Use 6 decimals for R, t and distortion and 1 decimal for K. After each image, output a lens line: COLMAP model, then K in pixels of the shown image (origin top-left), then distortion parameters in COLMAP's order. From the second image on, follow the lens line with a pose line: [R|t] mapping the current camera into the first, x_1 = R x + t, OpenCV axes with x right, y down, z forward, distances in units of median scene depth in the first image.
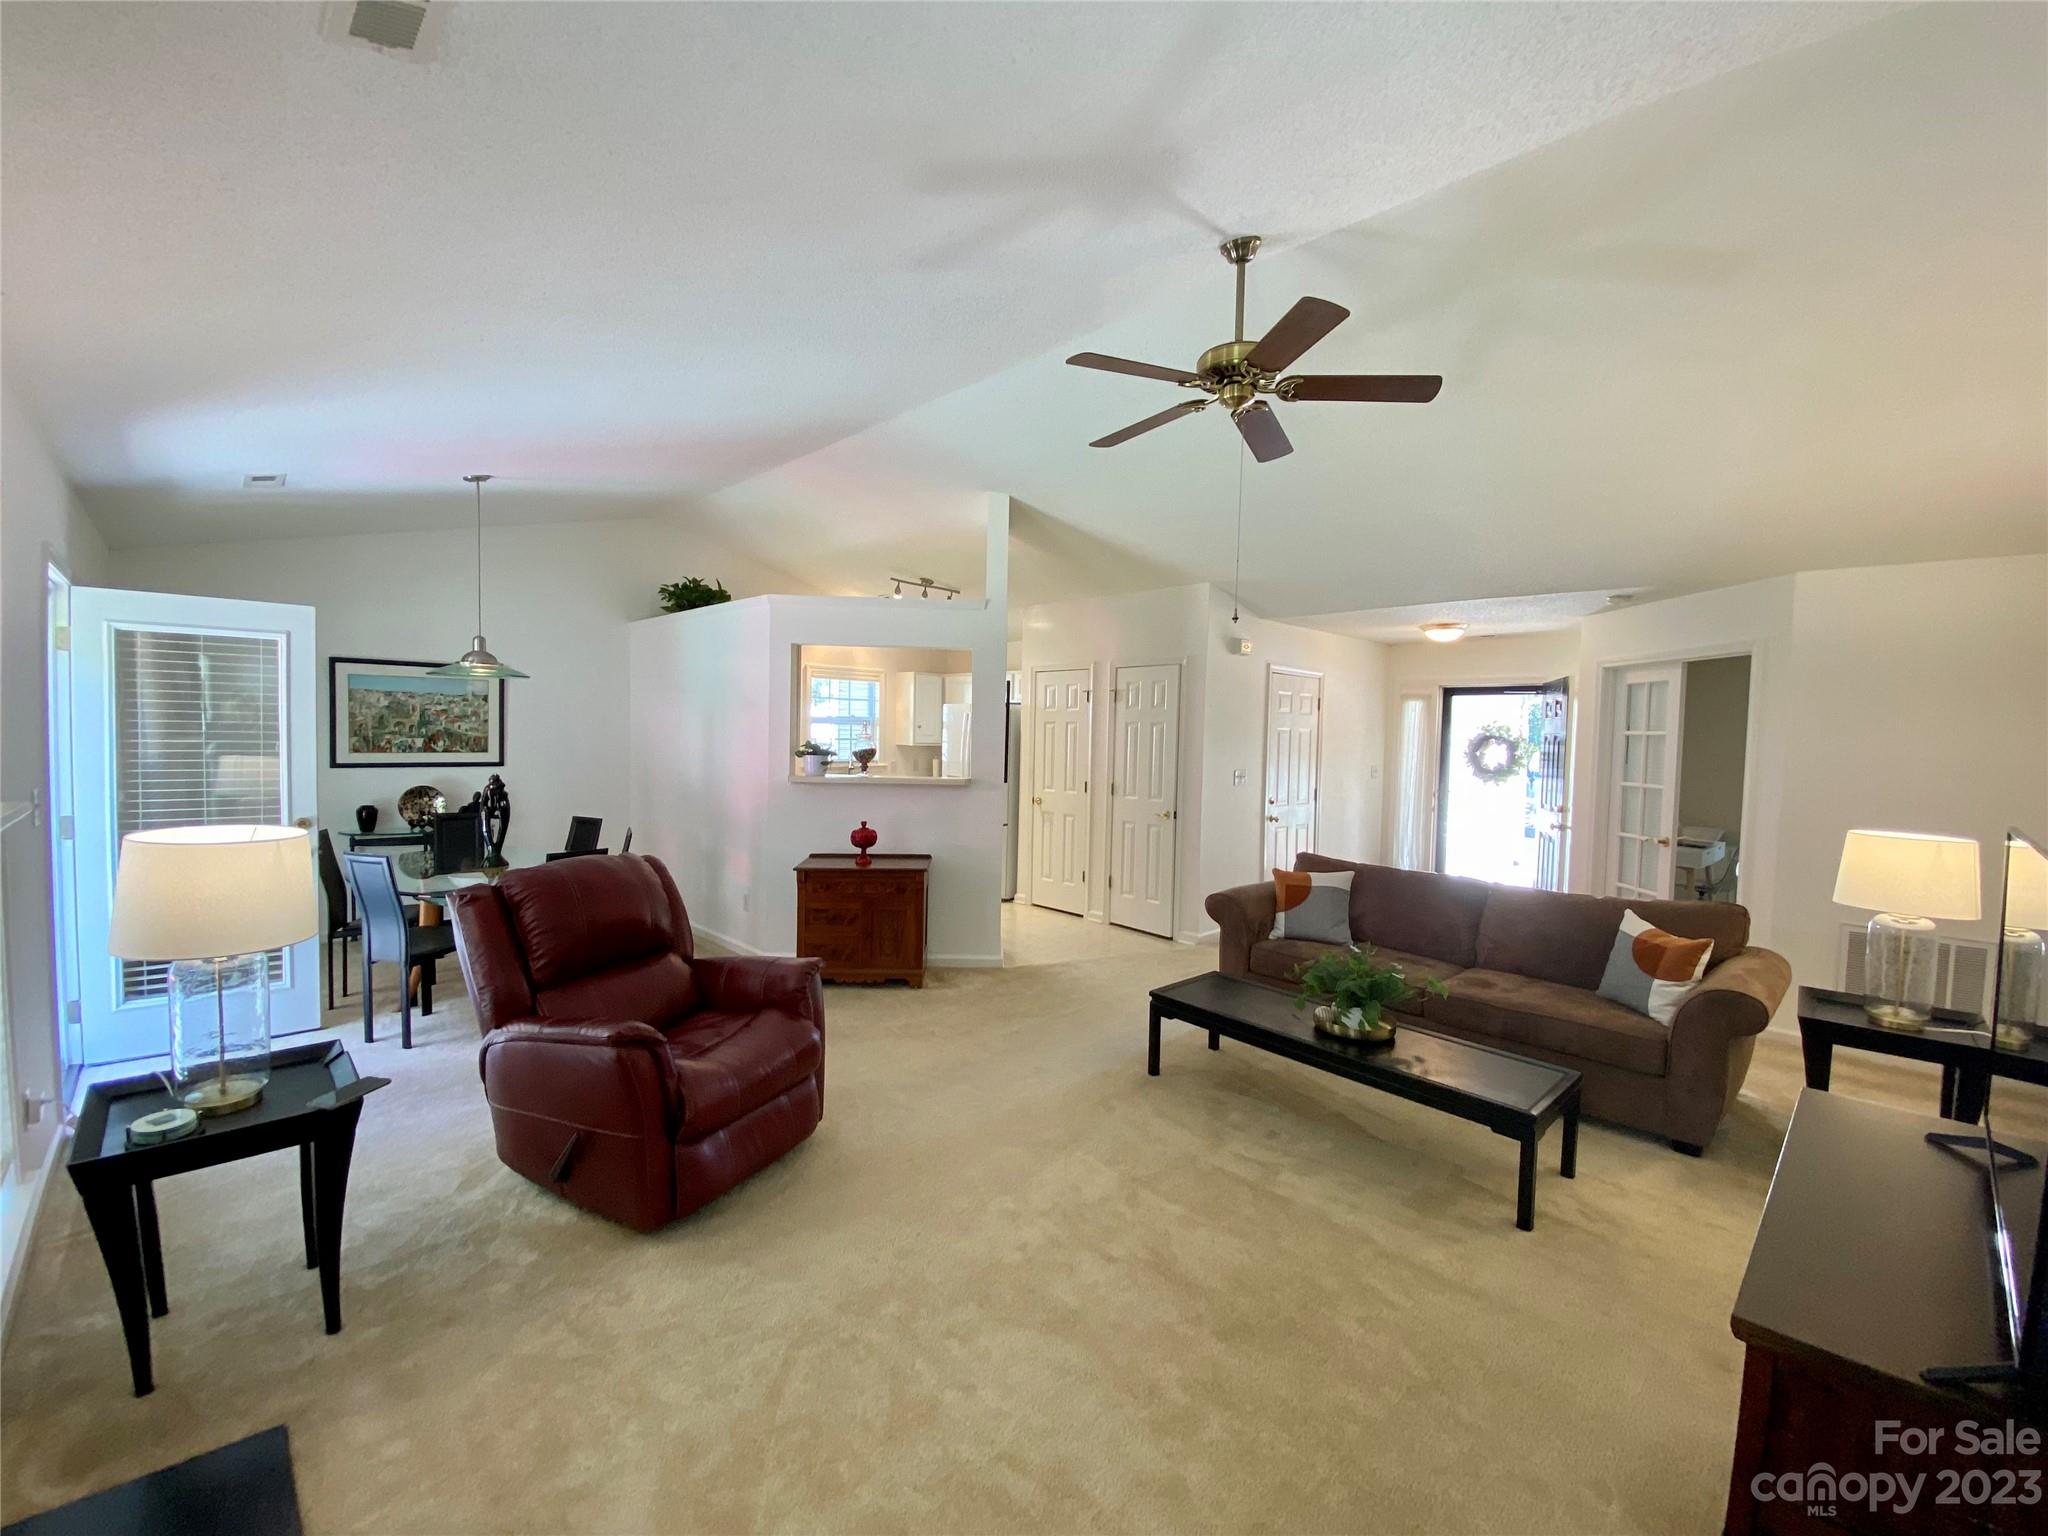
lens RADIAL K [[837.6, 0, 1036.4], [0, 837.6, 757.4], [0, 0, 1]] dist [-0.011179, -0.000558]
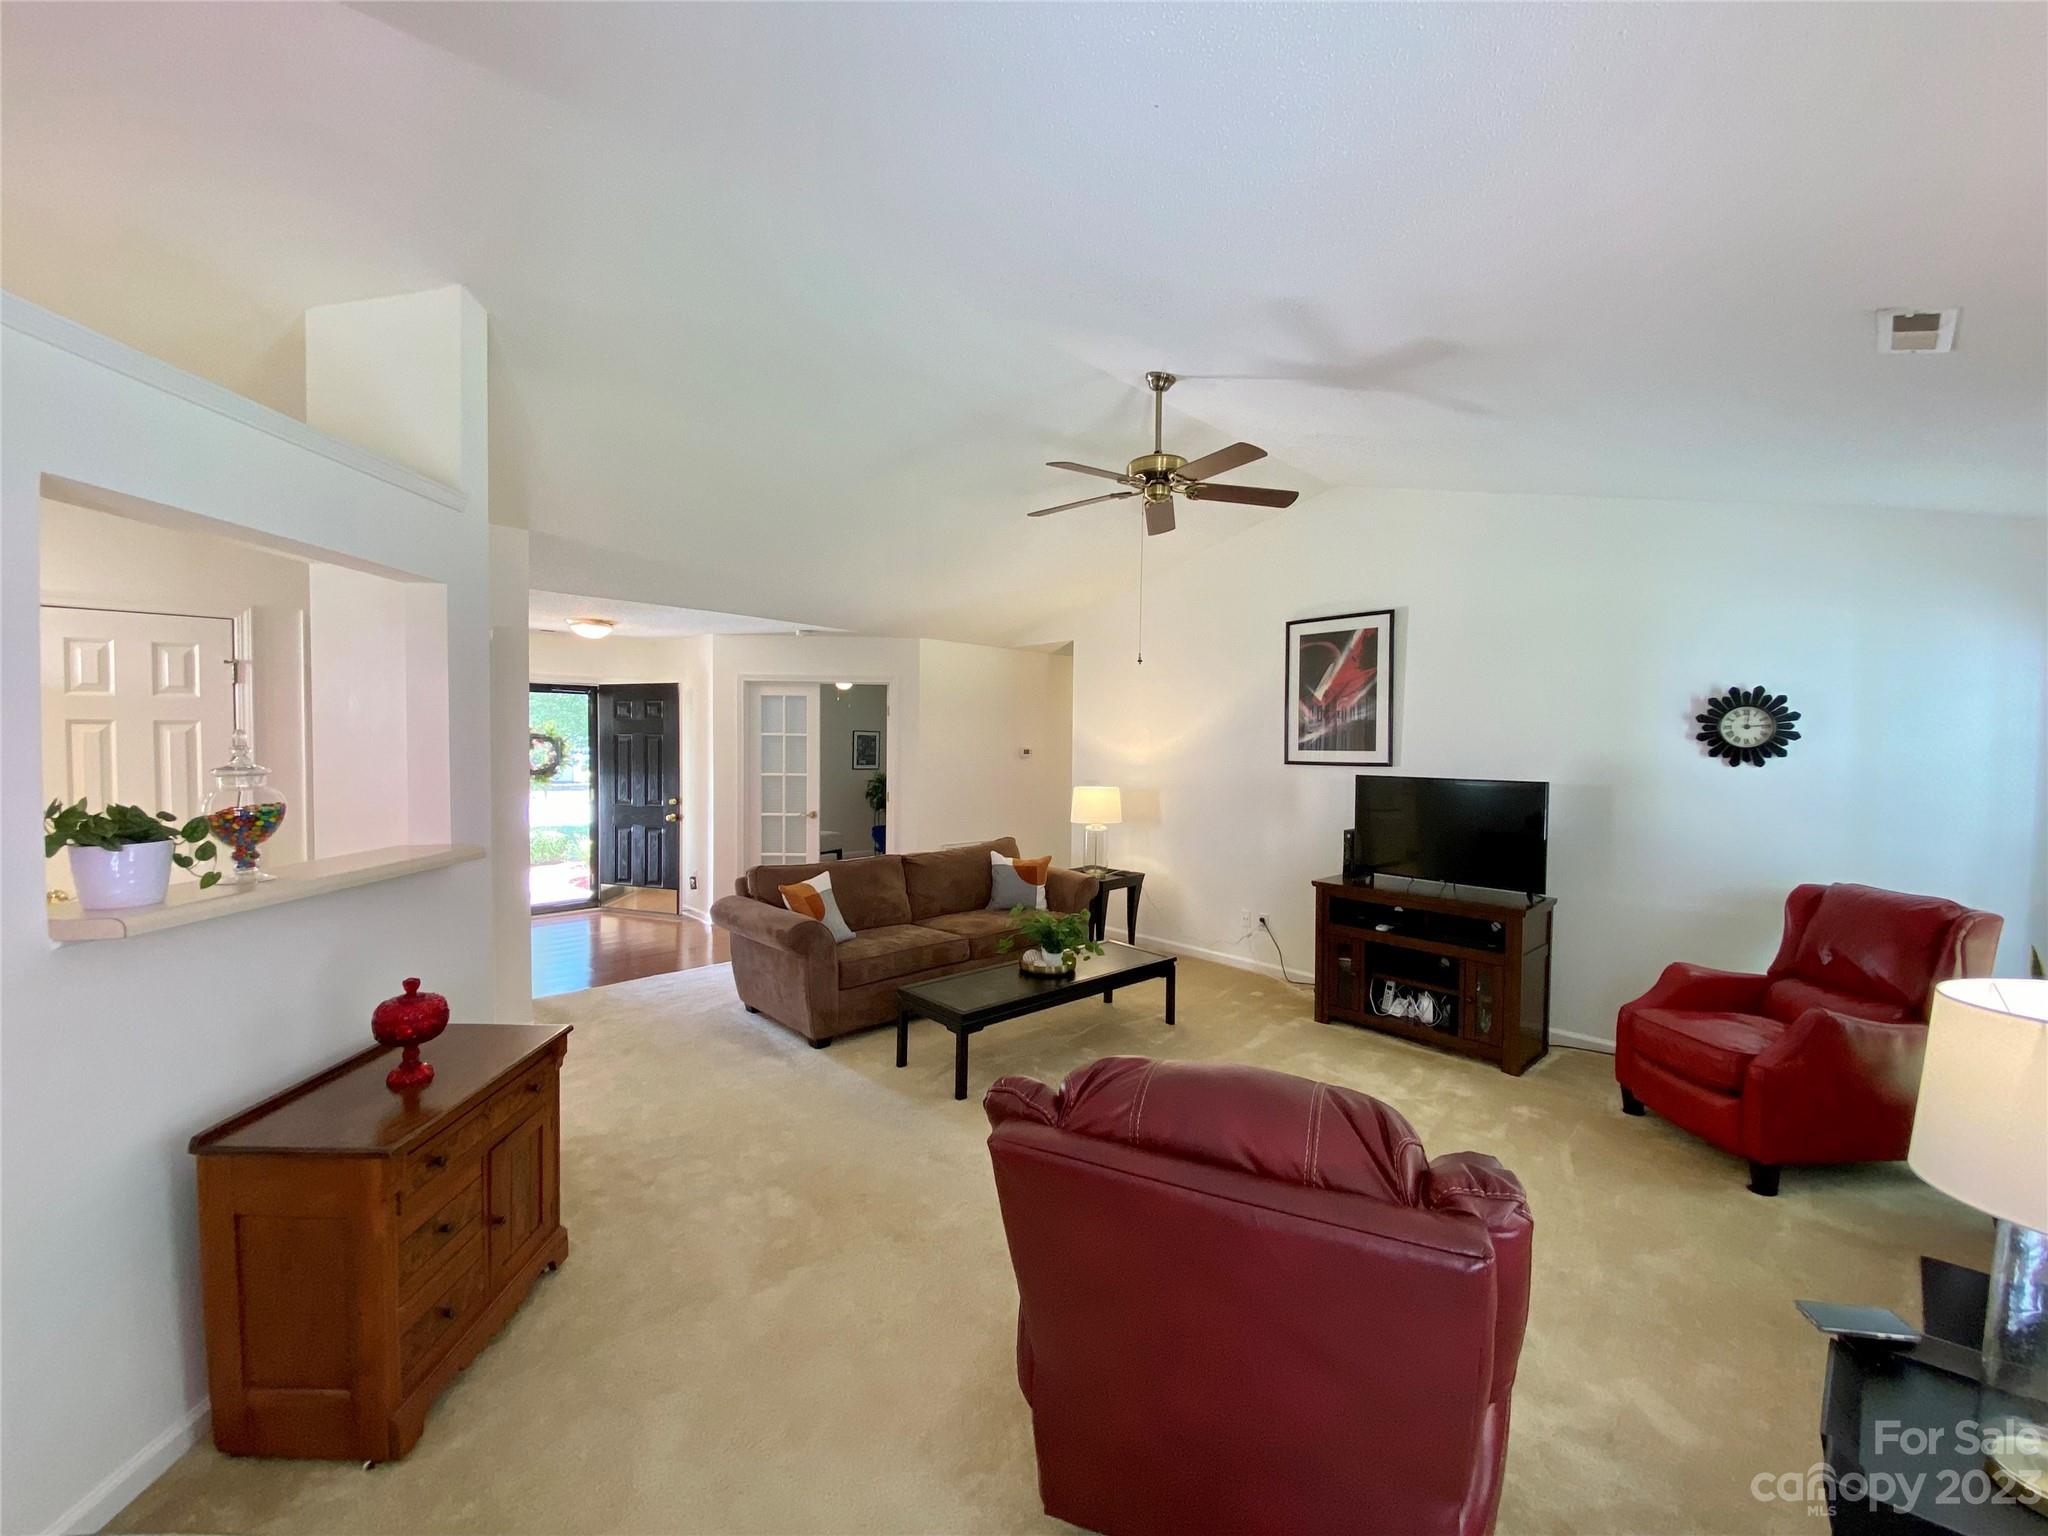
lens RADIAL K [[820.2, 0, 1015.3], [0, 820.2, 766.1], [0, 0, 1]] dist [0.011650, -0.009852]
pose [[0.005475, -0.051998, 0.998632, -0.522312], [0.020239, 0.998448, 0.051878, -0.036877], [-0.999780, 0.019928, 0.006519, 0.597414]]
